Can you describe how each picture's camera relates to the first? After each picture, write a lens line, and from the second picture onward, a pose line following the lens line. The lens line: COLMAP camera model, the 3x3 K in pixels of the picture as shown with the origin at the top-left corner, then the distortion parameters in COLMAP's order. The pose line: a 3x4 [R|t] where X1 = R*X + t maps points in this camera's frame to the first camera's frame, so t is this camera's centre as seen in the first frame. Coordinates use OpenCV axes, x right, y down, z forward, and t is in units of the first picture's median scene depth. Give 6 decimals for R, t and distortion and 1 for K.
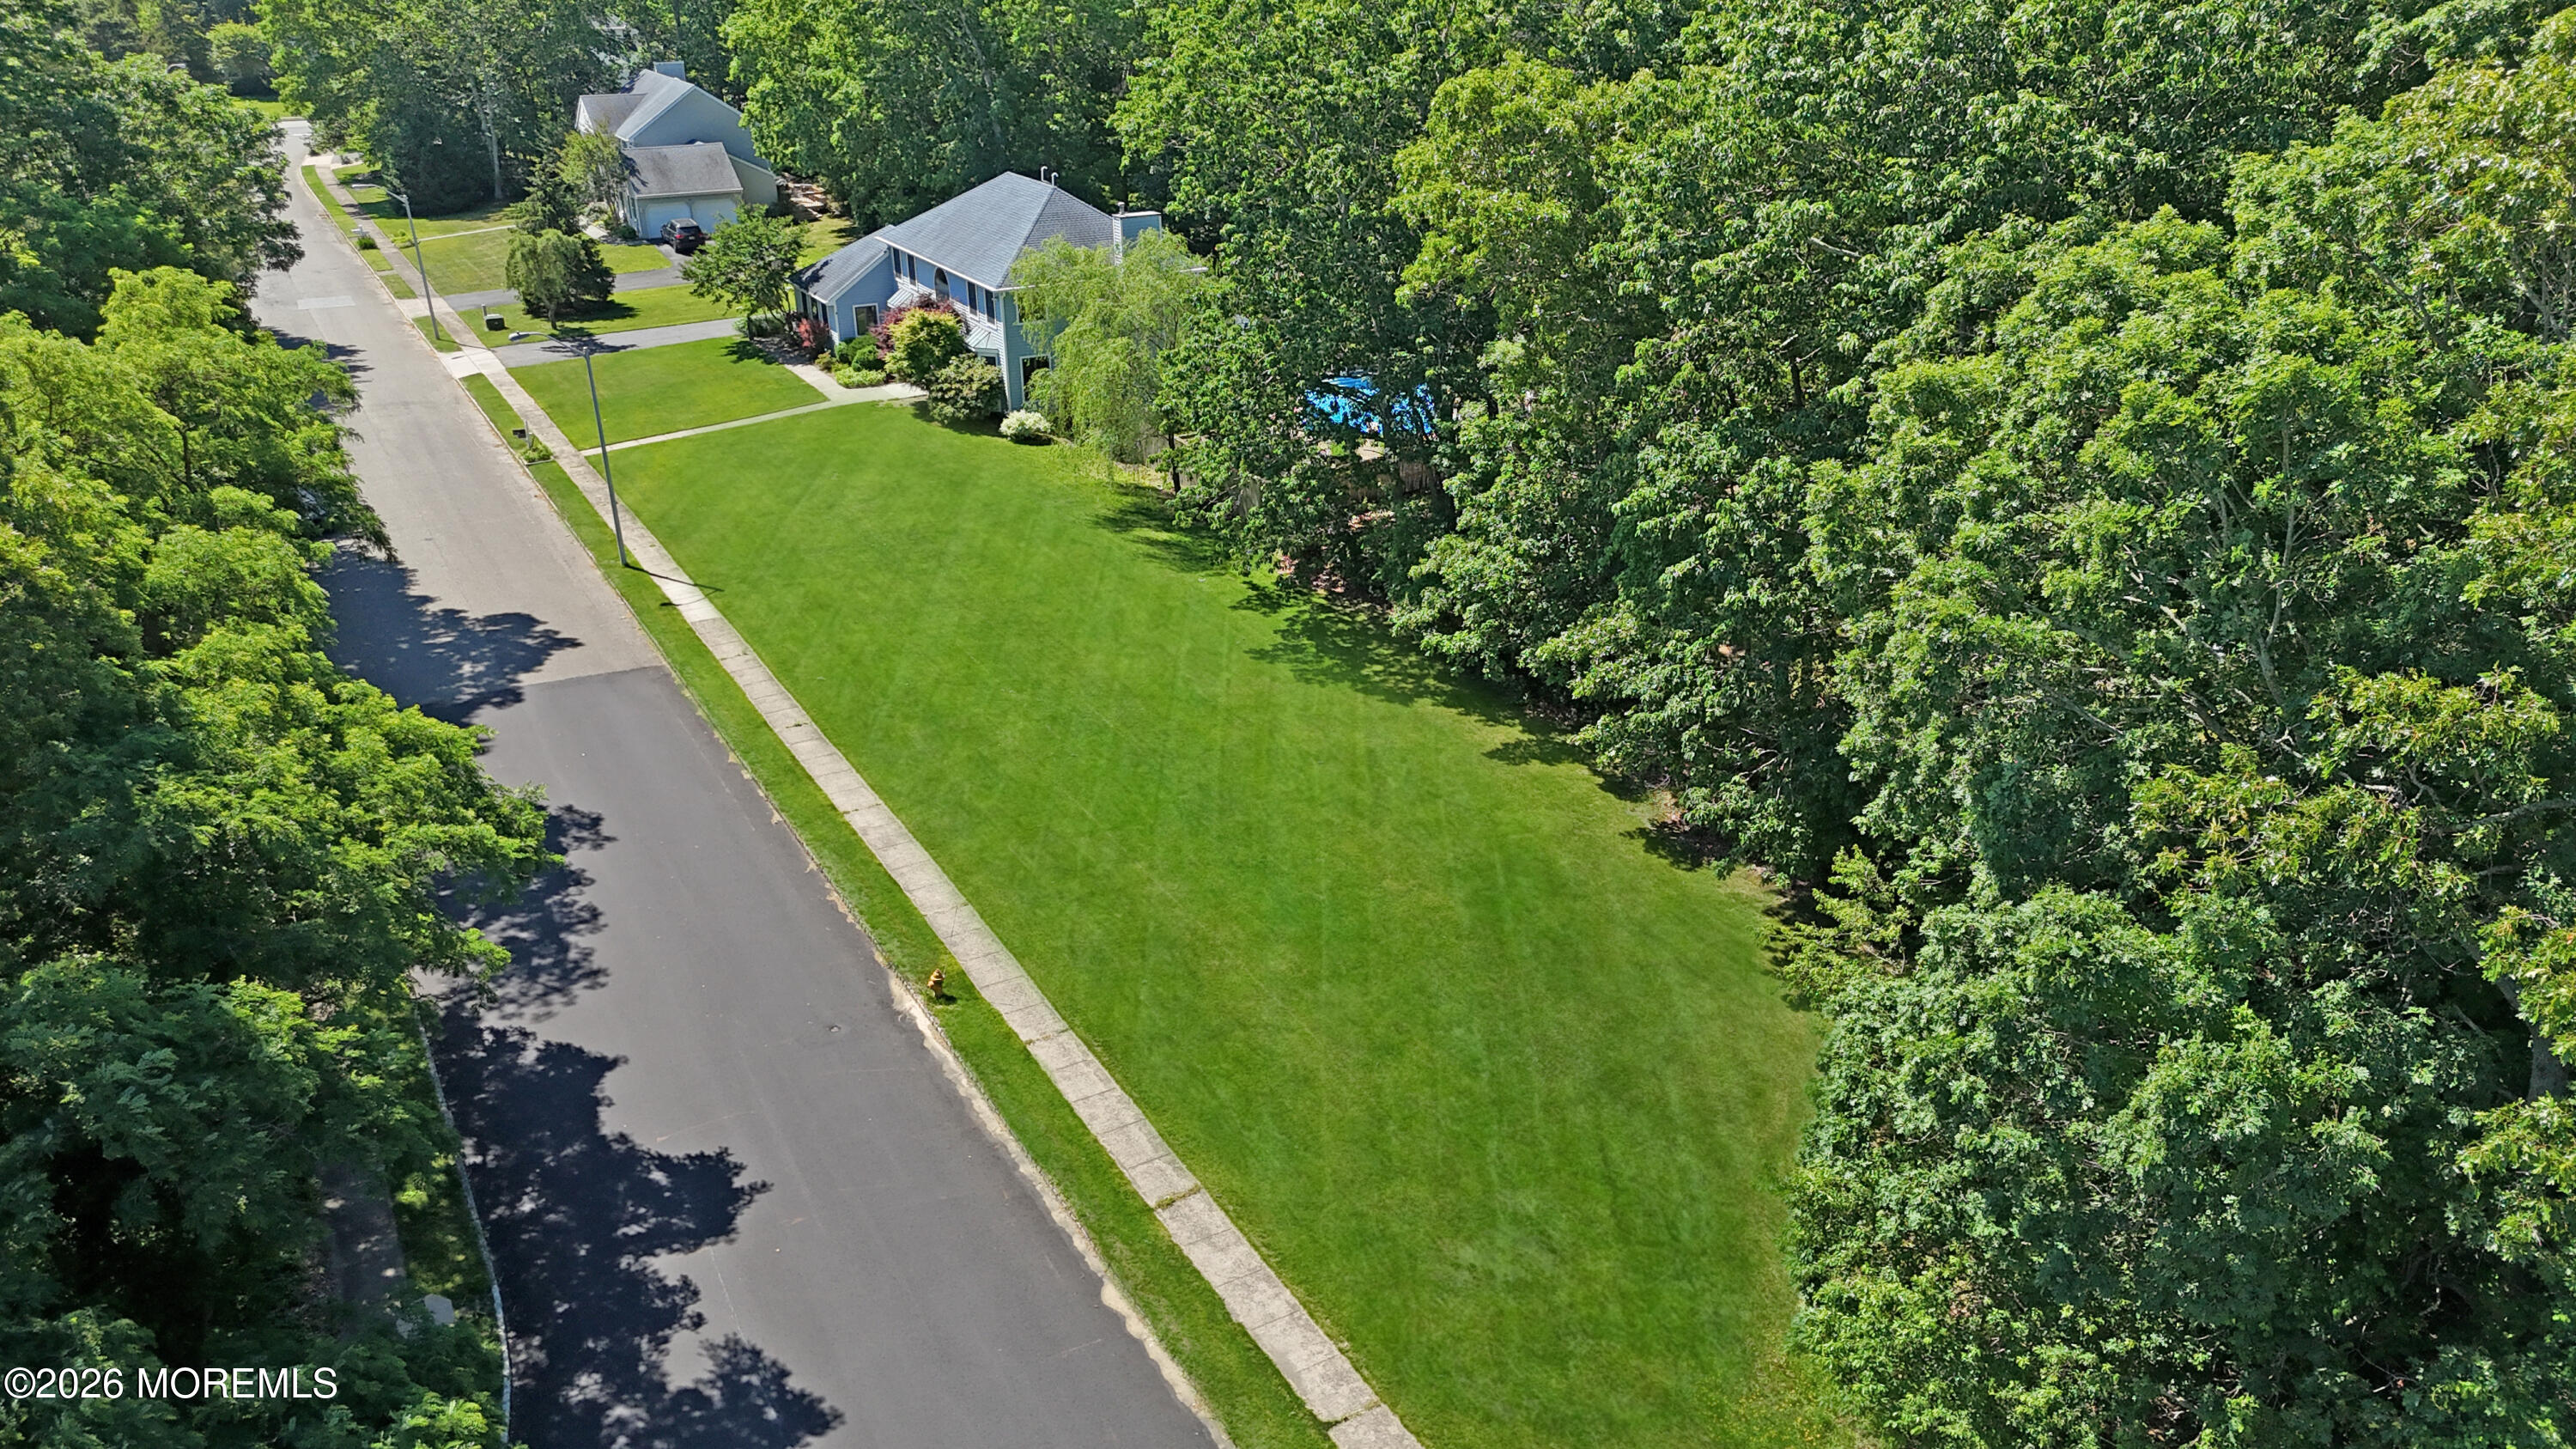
lens RADIAL K [[1906.7, 0, 1283.2], [0, 1906.7, 730.4], [0, 0, 1]] dist [0.034563, -0.022384]
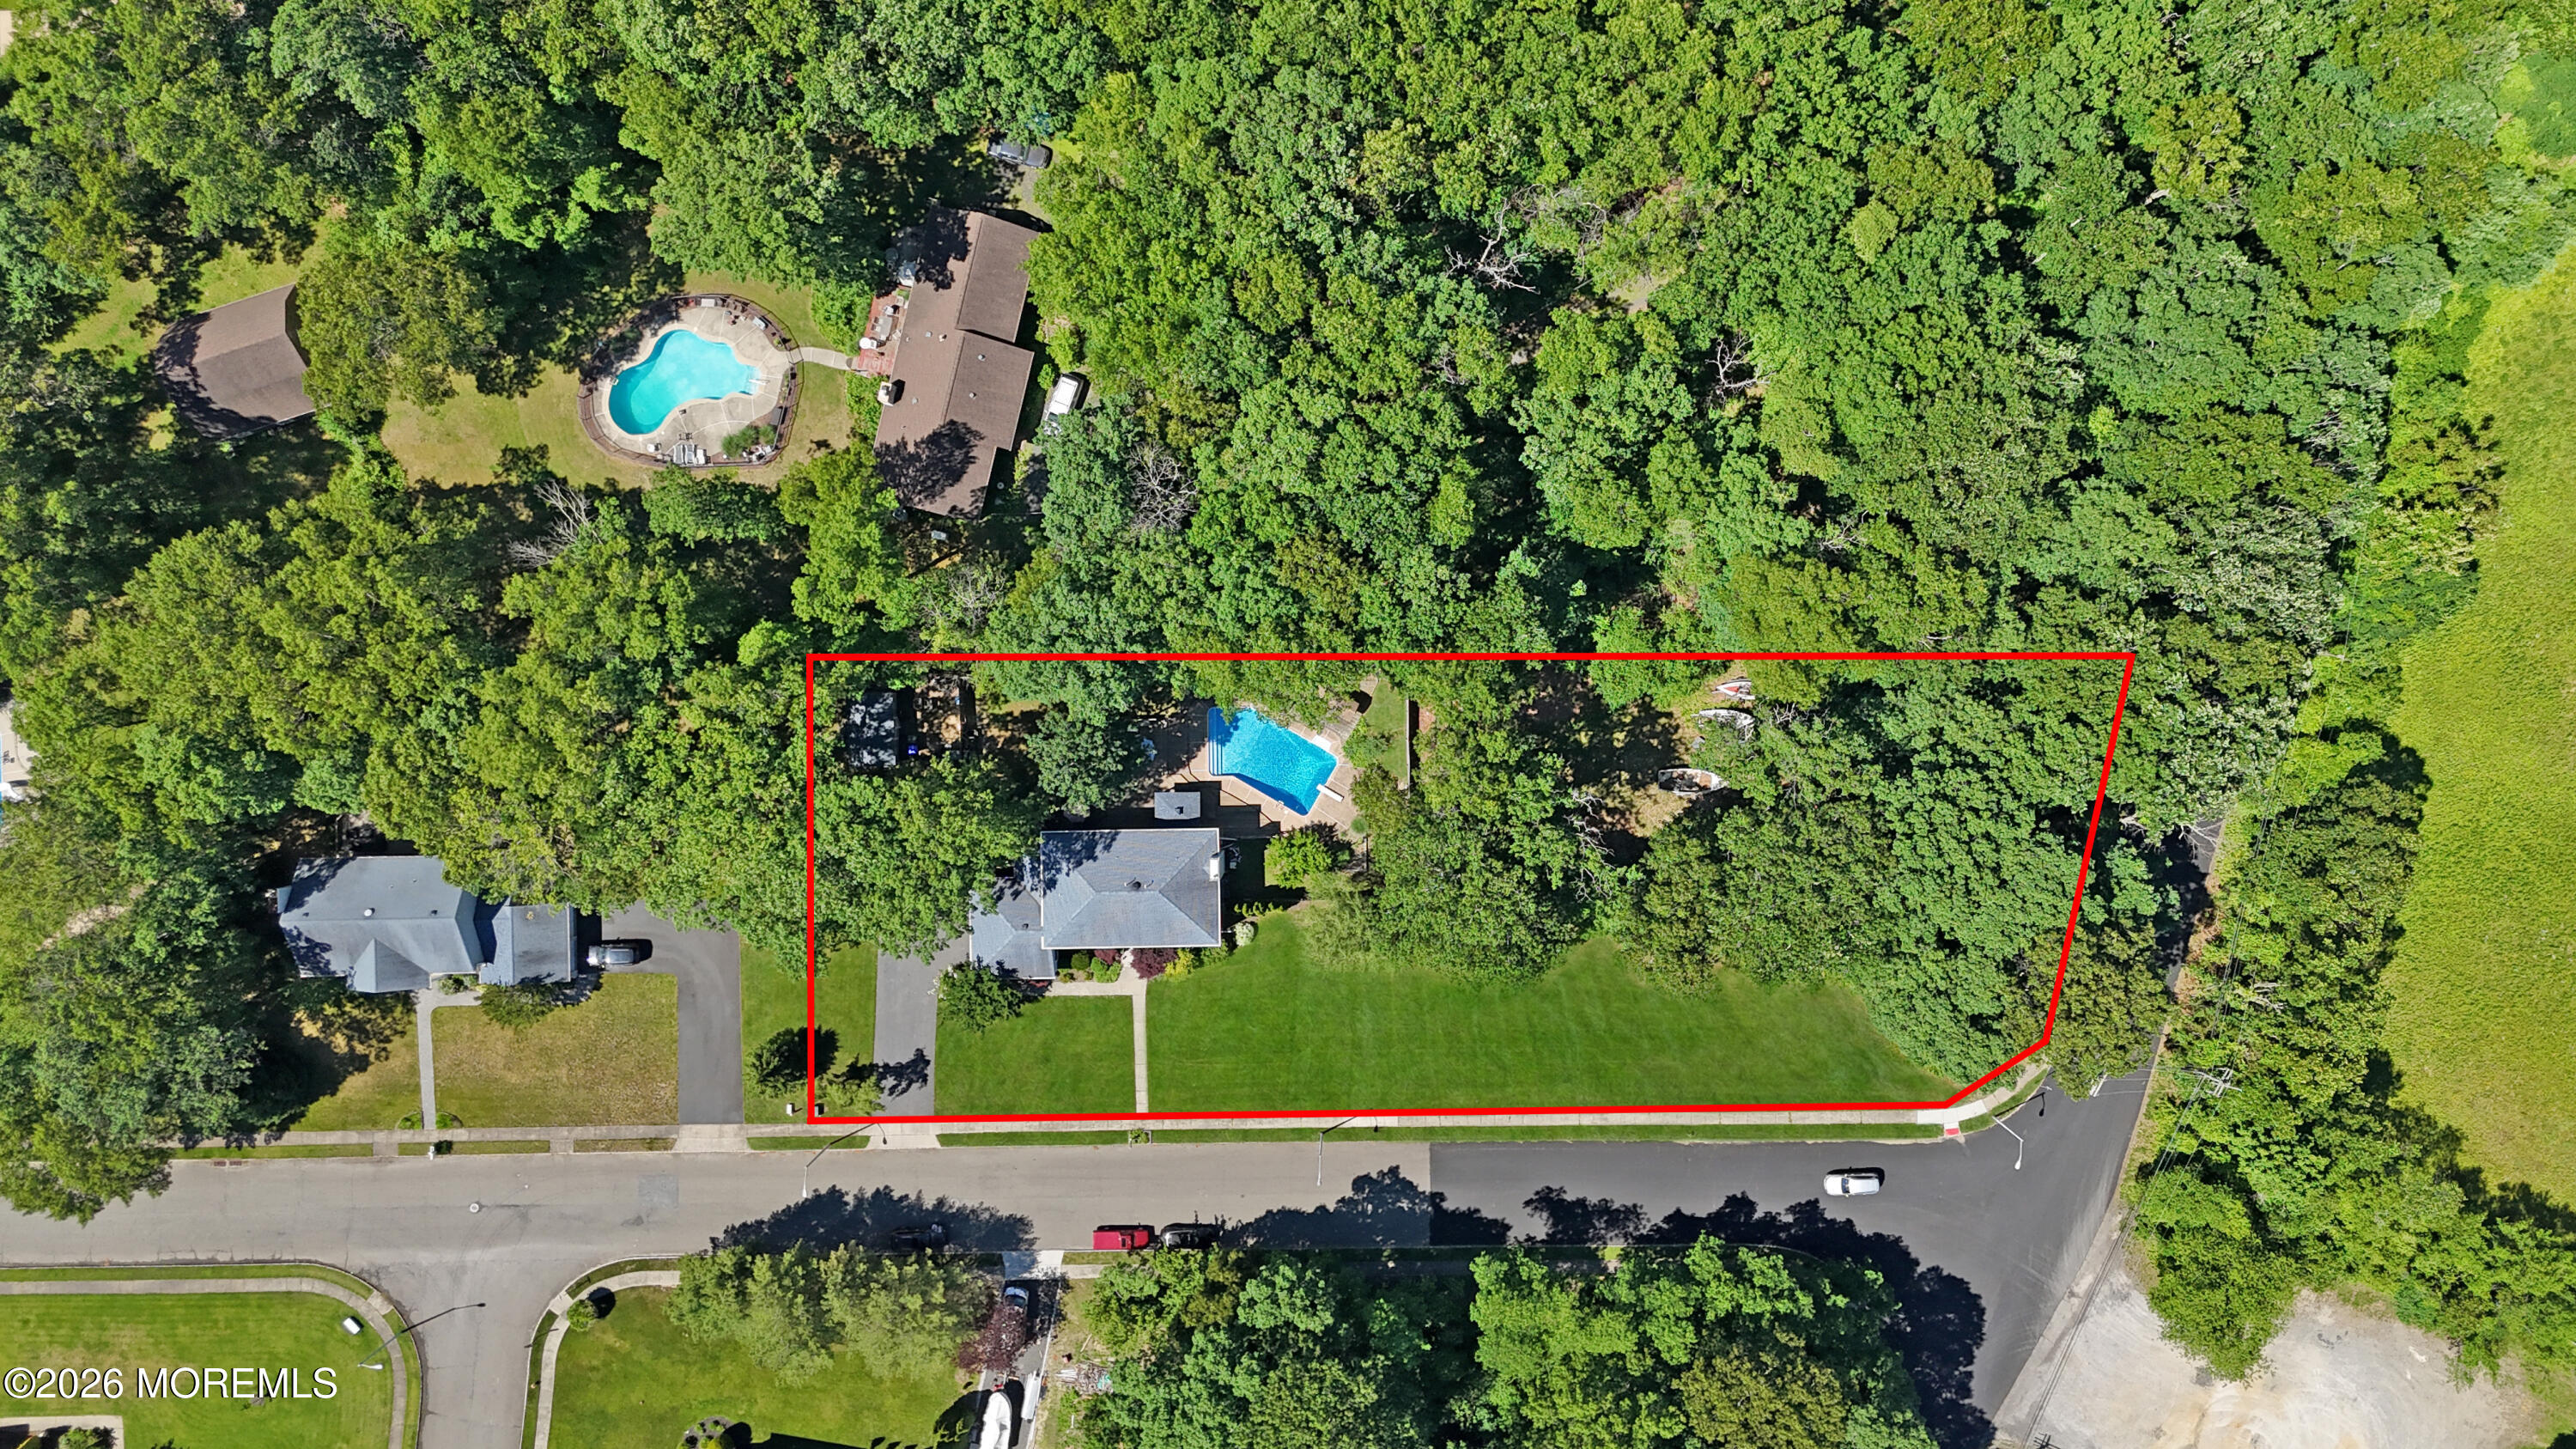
lens RADIAL K [[1906.7, 0, 1272.1], [0, 1906.7, 712.2], [0, 0, 1]] dist [0.034563, -0.022384]
pose [[0.480210, -0.877131, -0.006233, 0.103941], [0.366830, 0.194367, 0.909757, -2.027976], [-0.796765, -0.439161, 0.415095, 0.204551]]
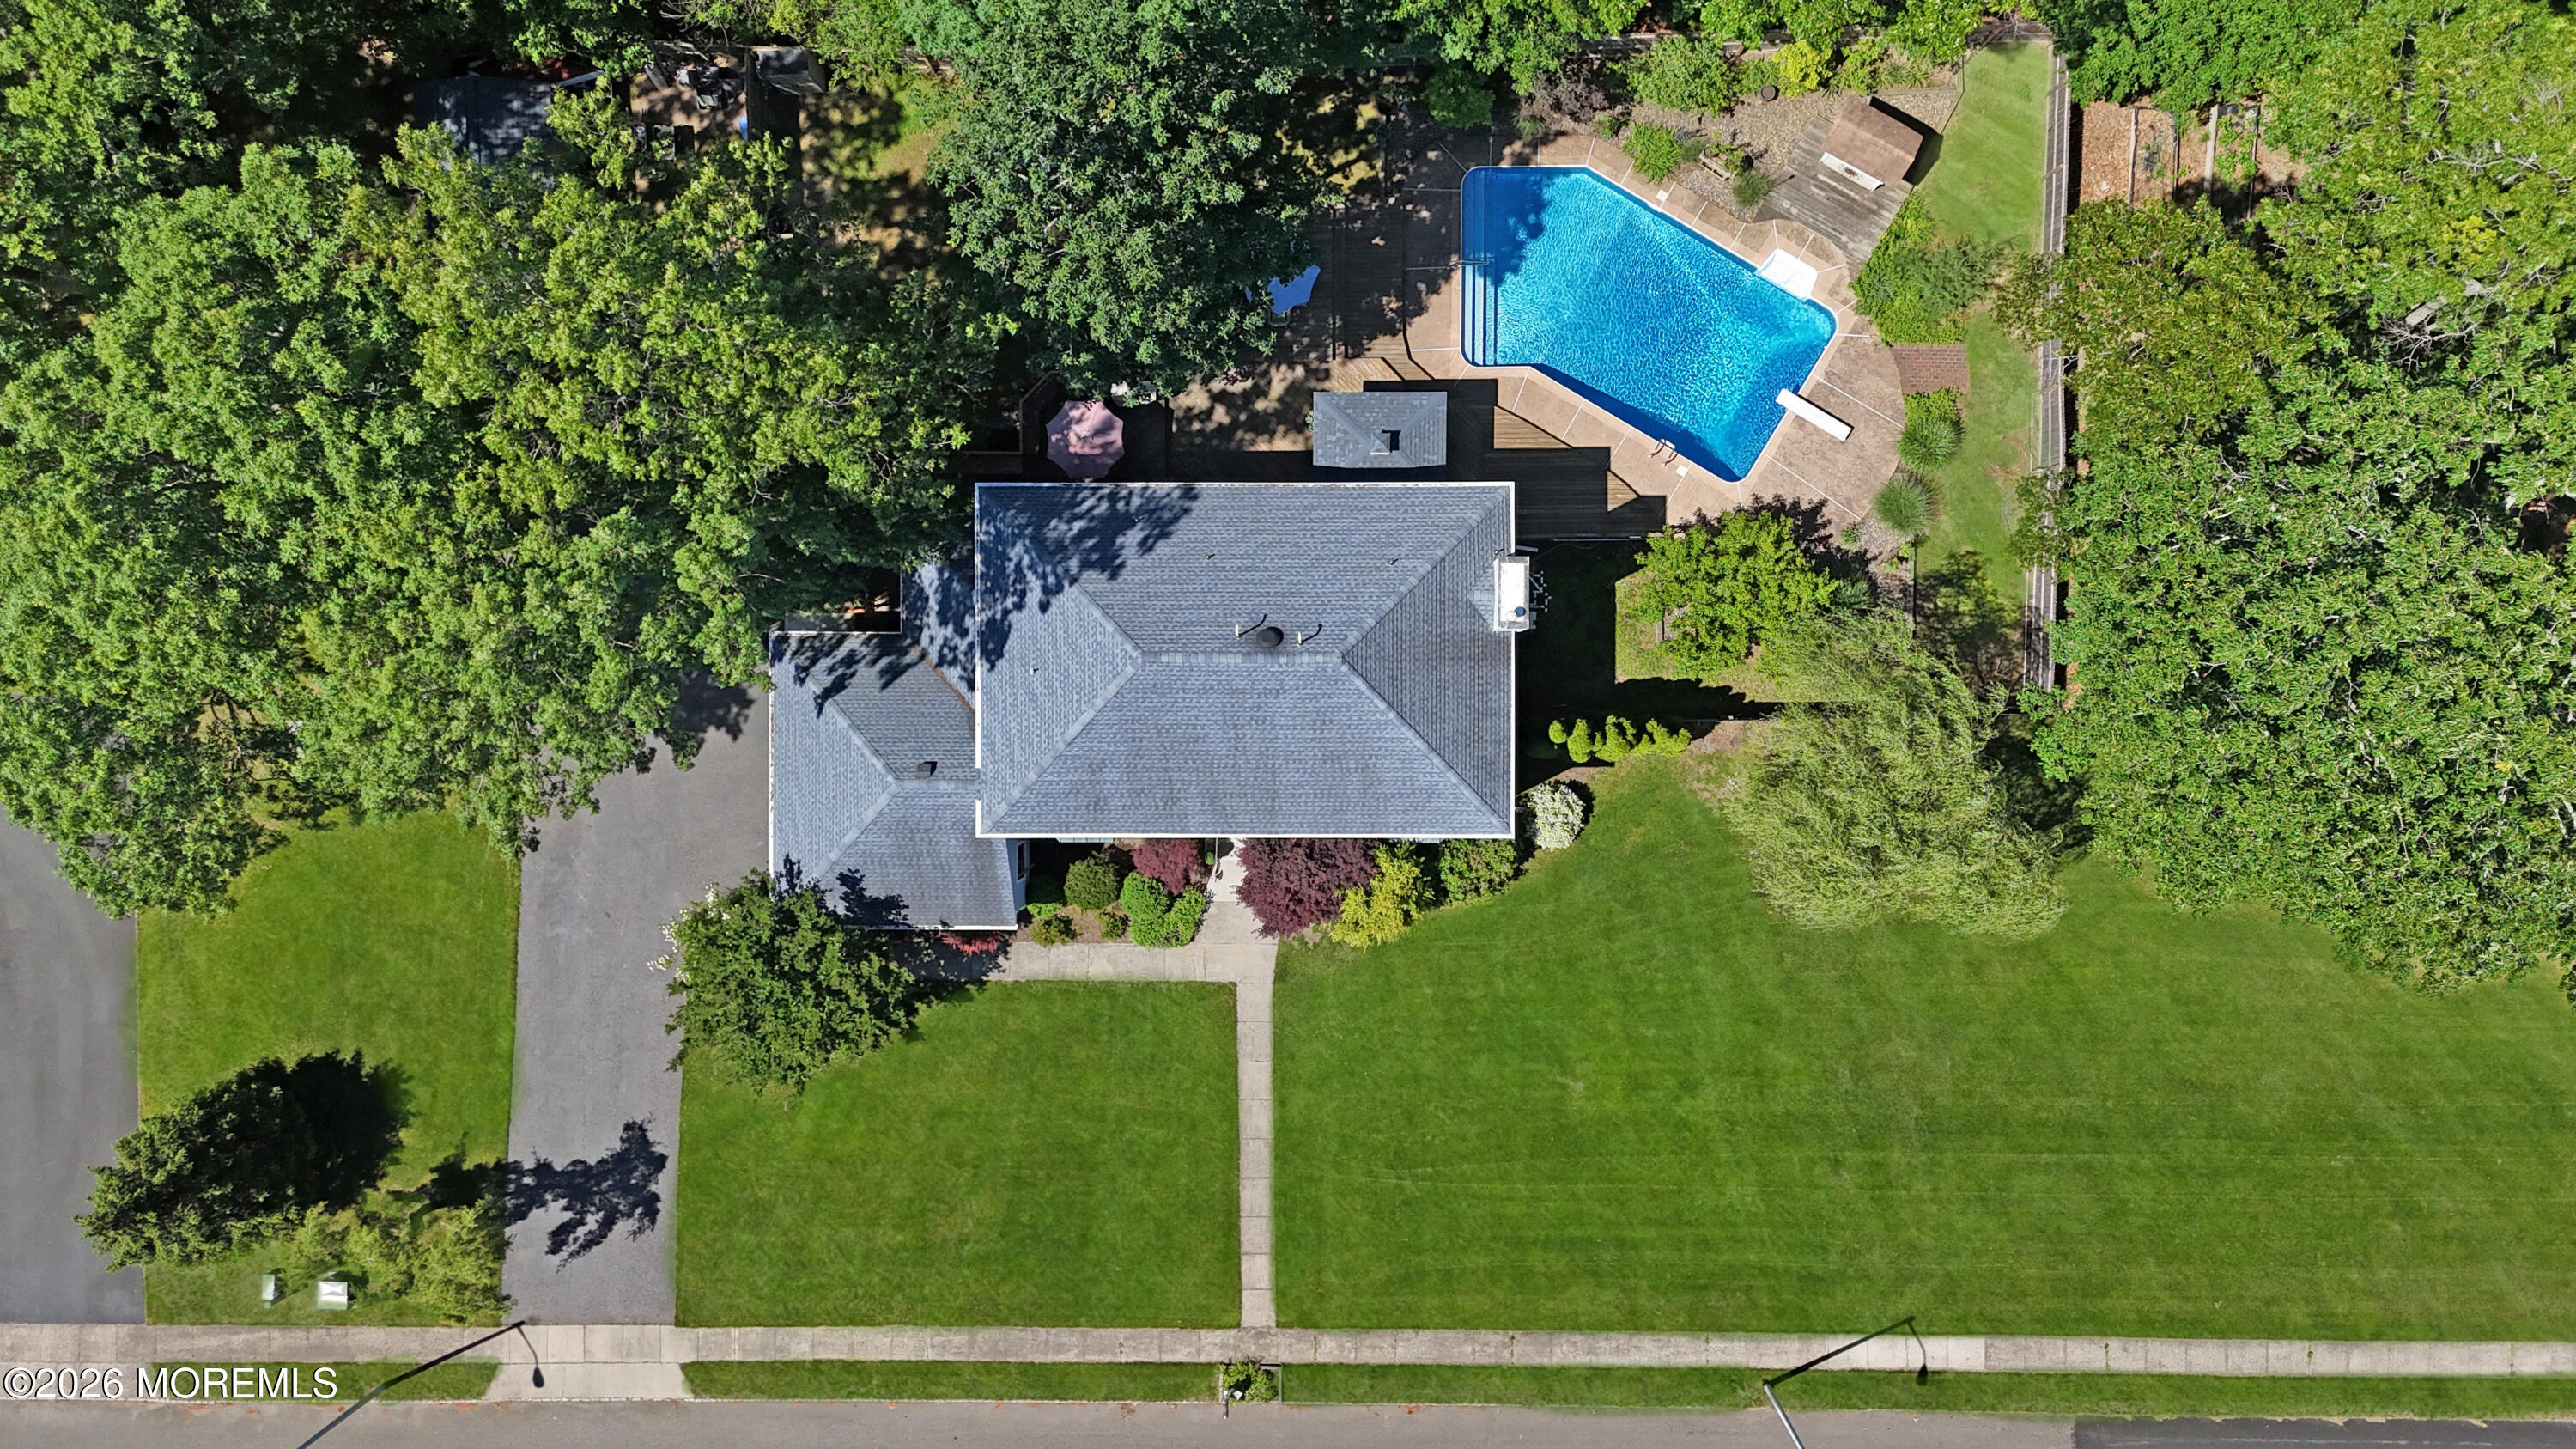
lens RADIAL K [[1906.7, 0, 1297.1], [0, 1906.7, 769.4], [0, 0, 1]] dist [0.034563, -0.022384]
pose [[0.493871, -0.869044, -0.029229, -0.142575], [0.367742, 0.178288, 0.912677, -0.836136], [-0.787945, -0.461494, 0.407636, 0.760915]]
